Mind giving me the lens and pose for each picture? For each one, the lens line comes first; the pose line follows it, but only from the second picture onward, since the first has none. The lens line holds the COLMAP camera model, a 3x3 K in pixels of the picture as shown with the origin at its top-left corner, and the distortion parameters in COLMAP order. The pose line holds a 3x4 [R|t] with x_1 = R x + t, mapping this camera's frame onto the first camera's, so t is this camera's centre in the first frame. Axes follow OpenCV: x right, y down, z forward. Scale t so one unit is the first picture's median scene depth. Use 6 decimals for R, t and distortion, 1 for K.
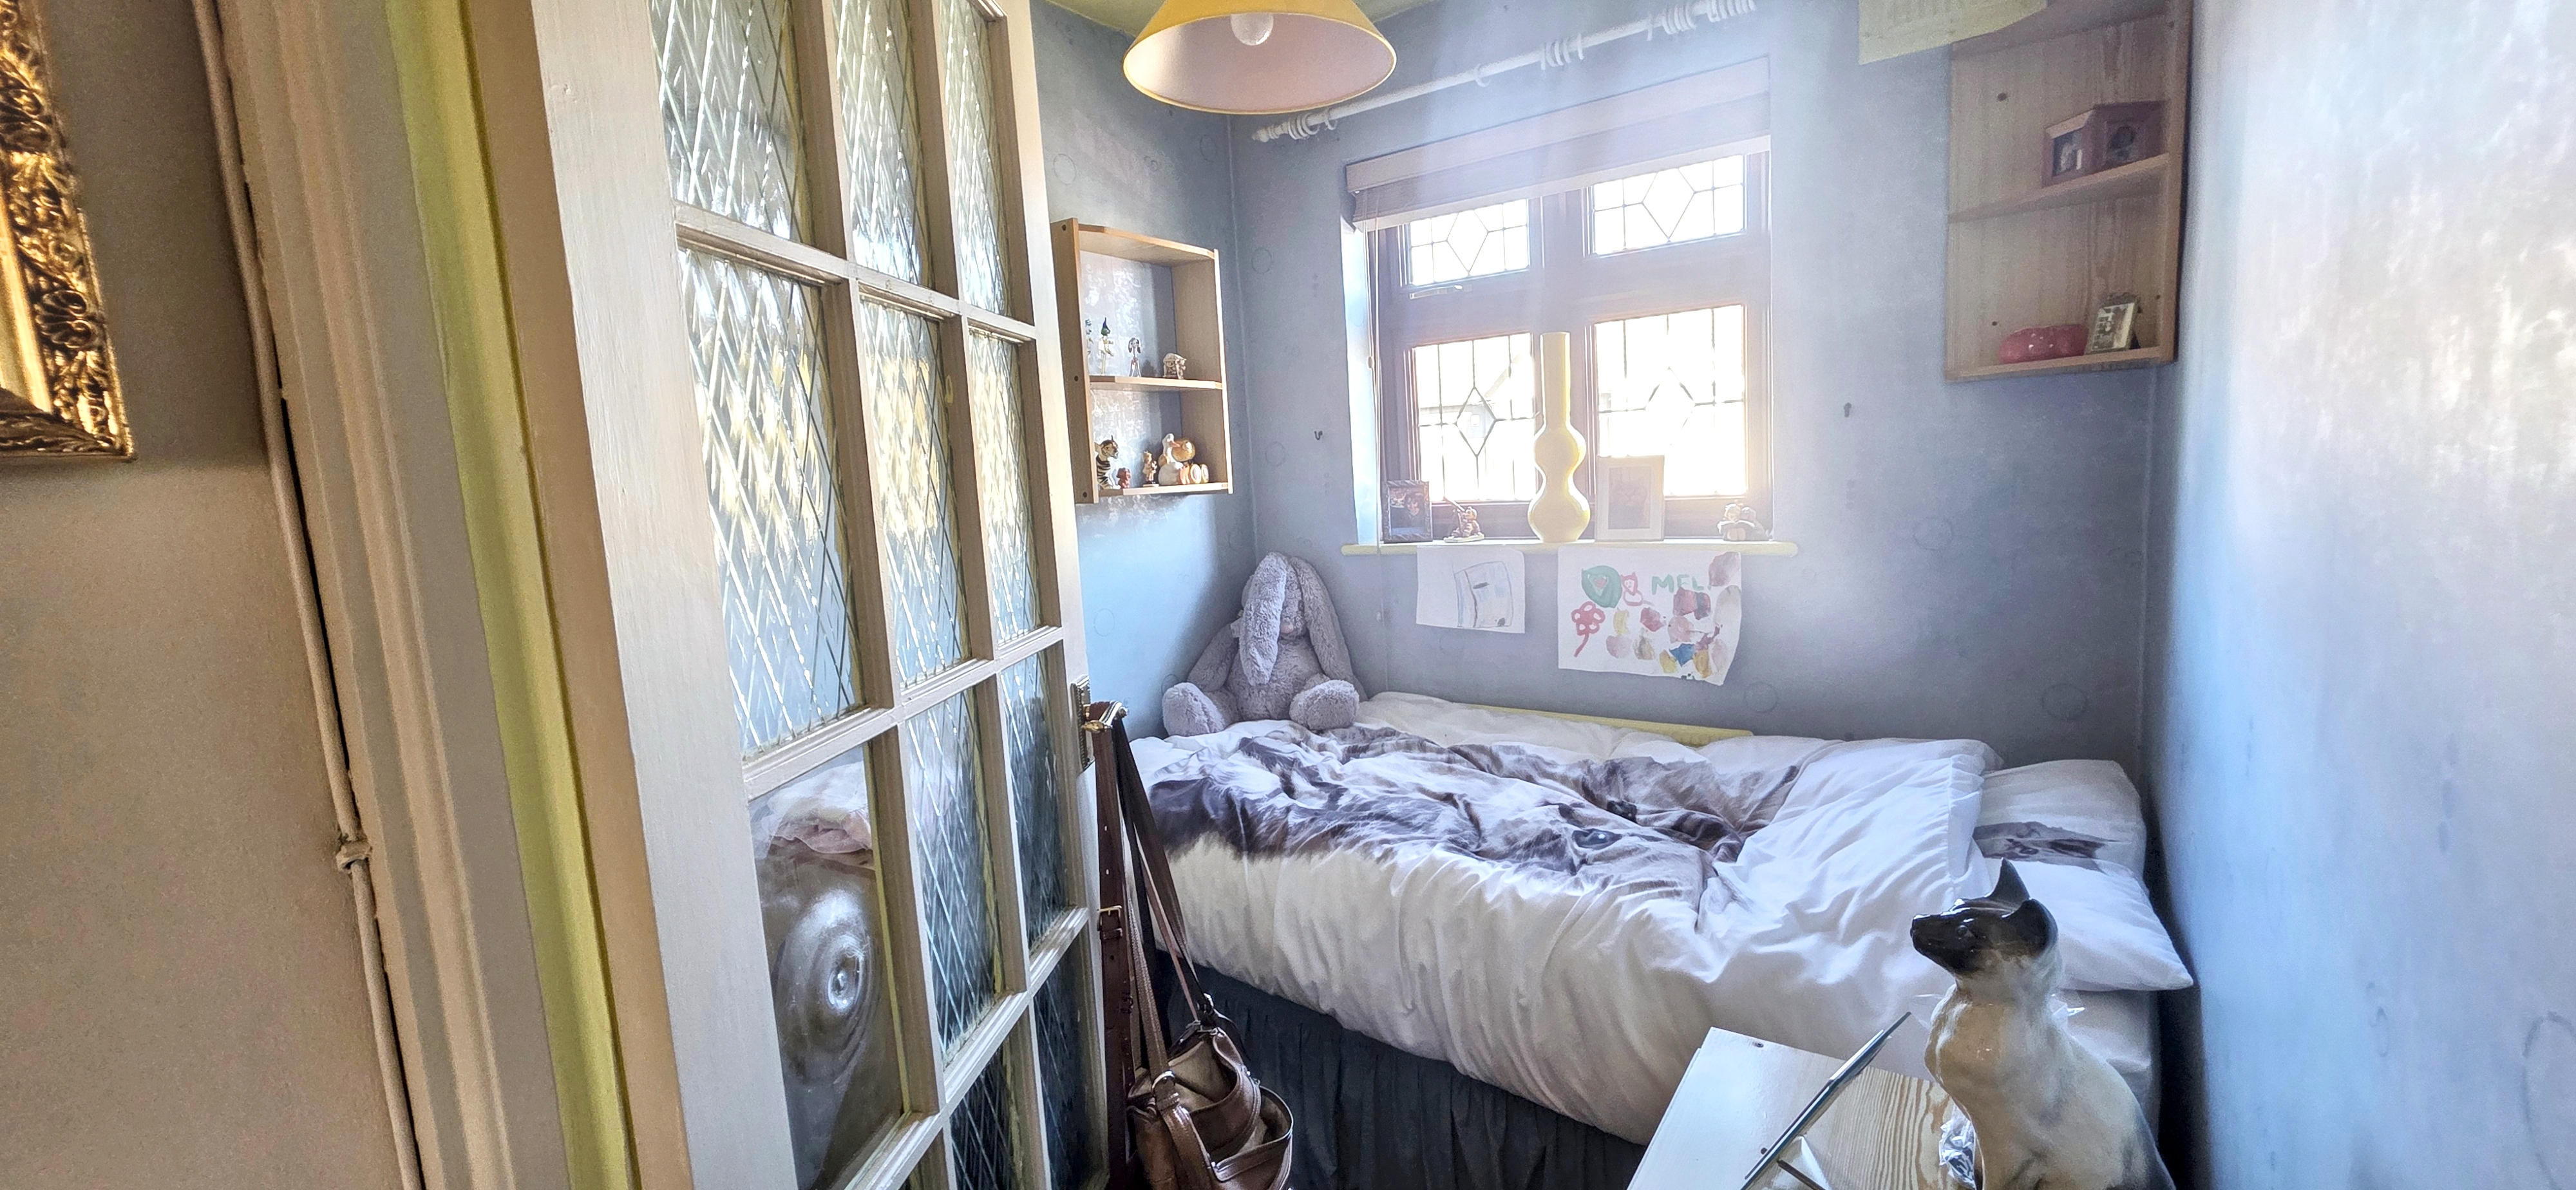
lens RADIAL K [[1023.5, 0, 1292.4], [0, 1023.5, 586.4], [0, 0, 1]] dist [0.000647, 0.000202]
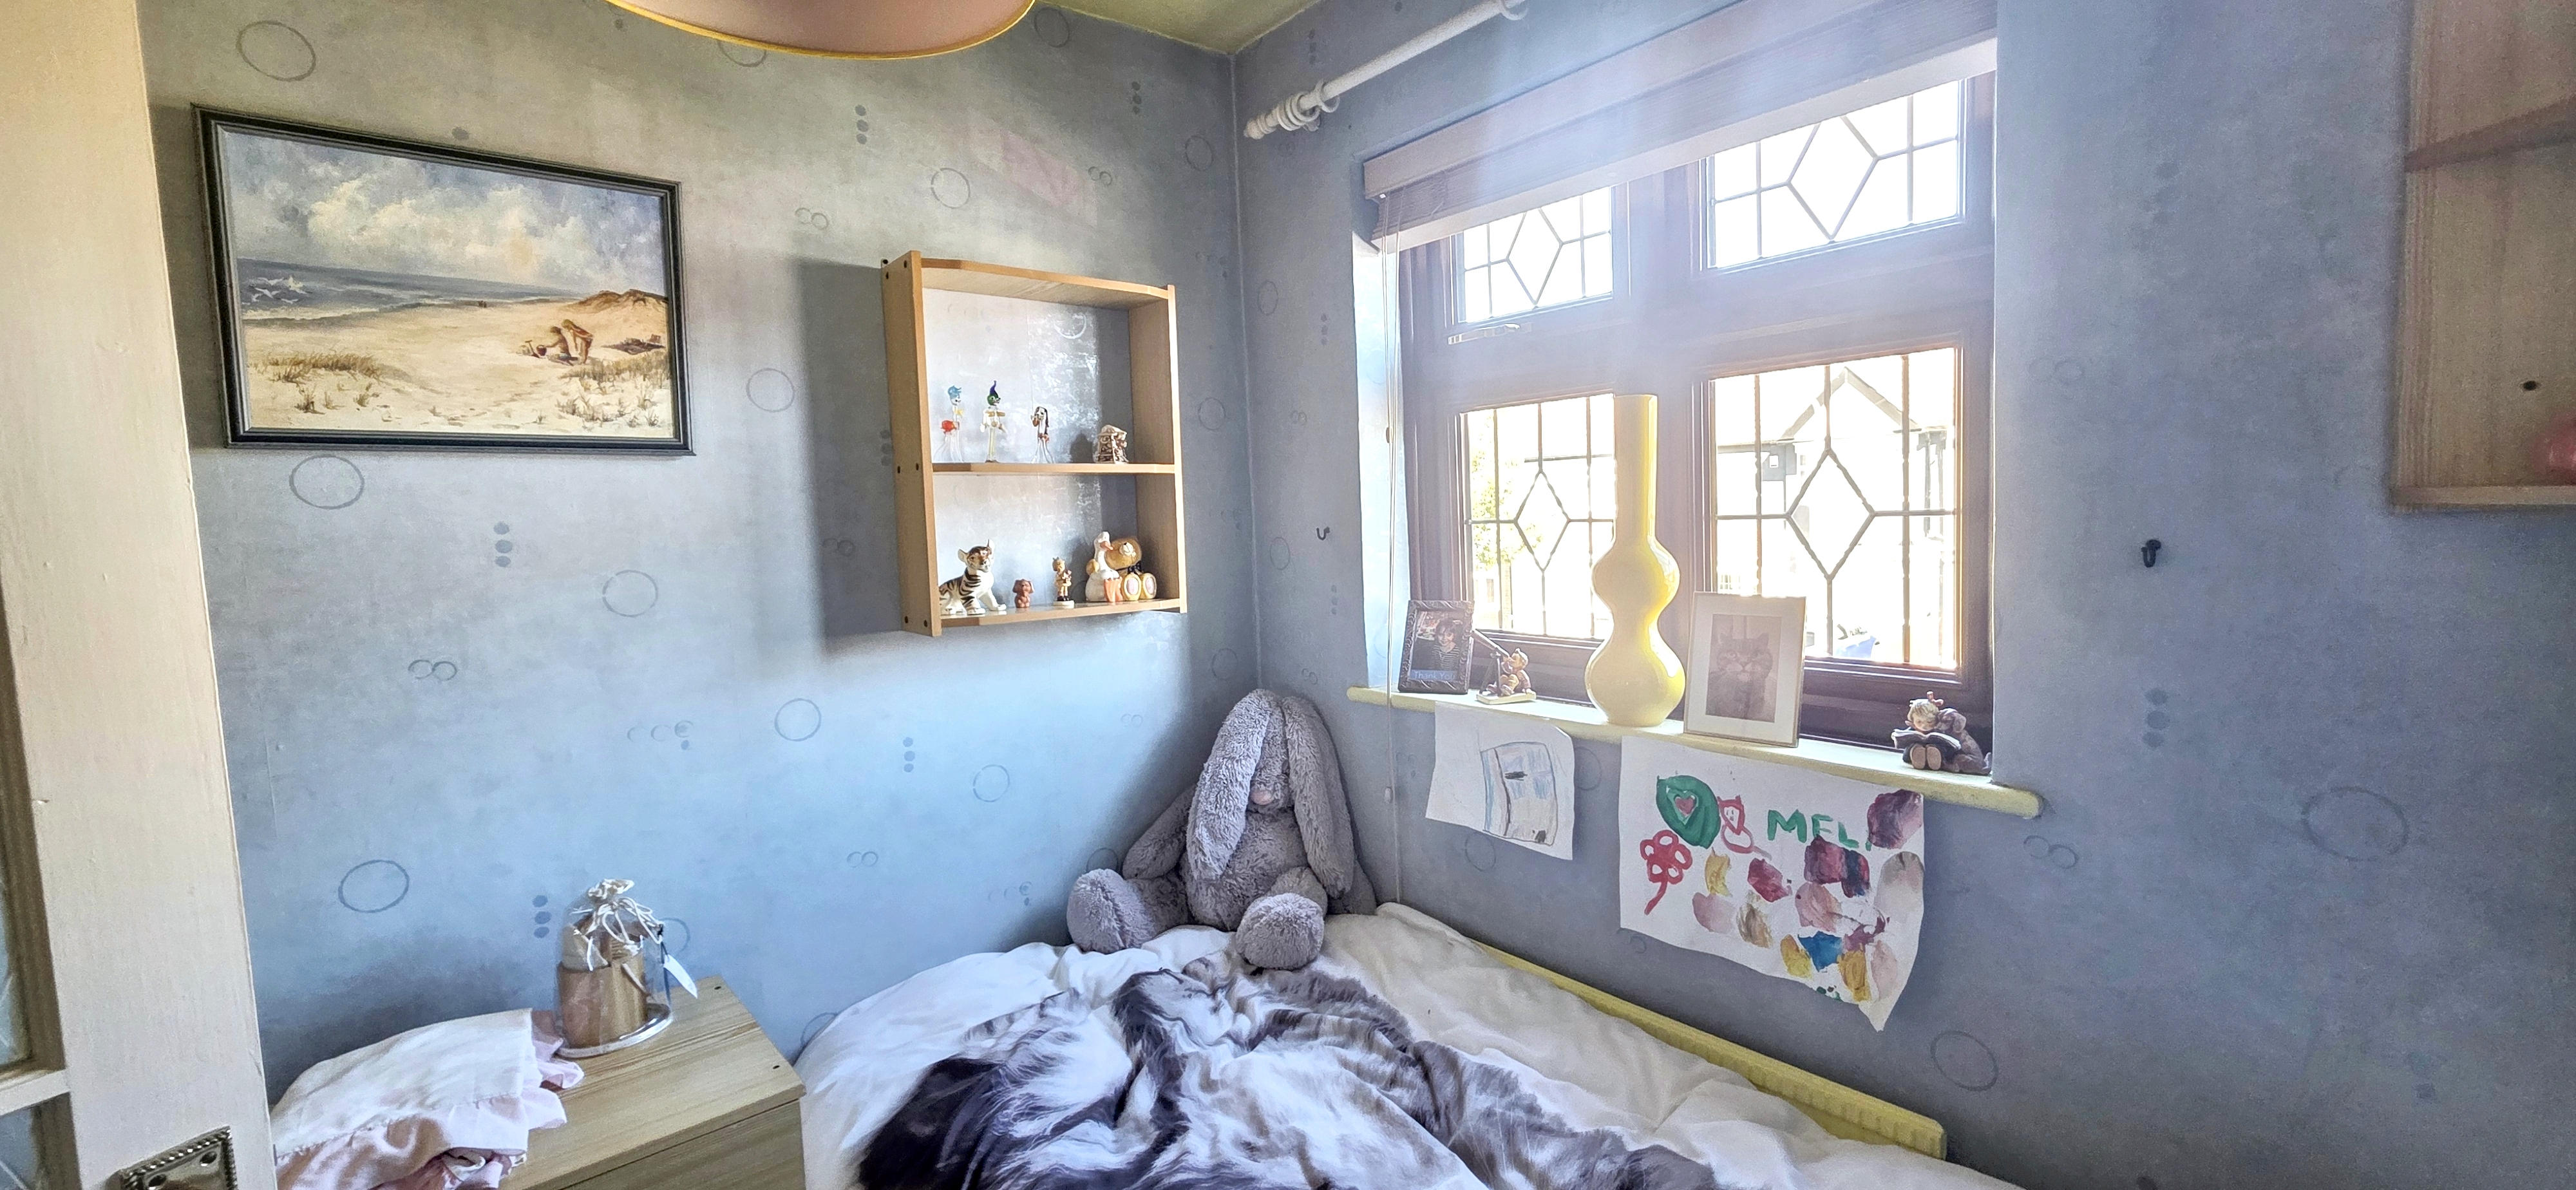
lens RADIAL K [[1023.5, 0, 1292.4], [0, 1023.5, 586.4], [0, 0, 1]] dist [0.000647, 0.000202]
pose [[0.961456, 0.040254, -0.271998, 0.223173], [-0.048437, 0.998551, -0.023437, -0.100840], [0.270660, 0.035709, 0.962012, 0.327101]]
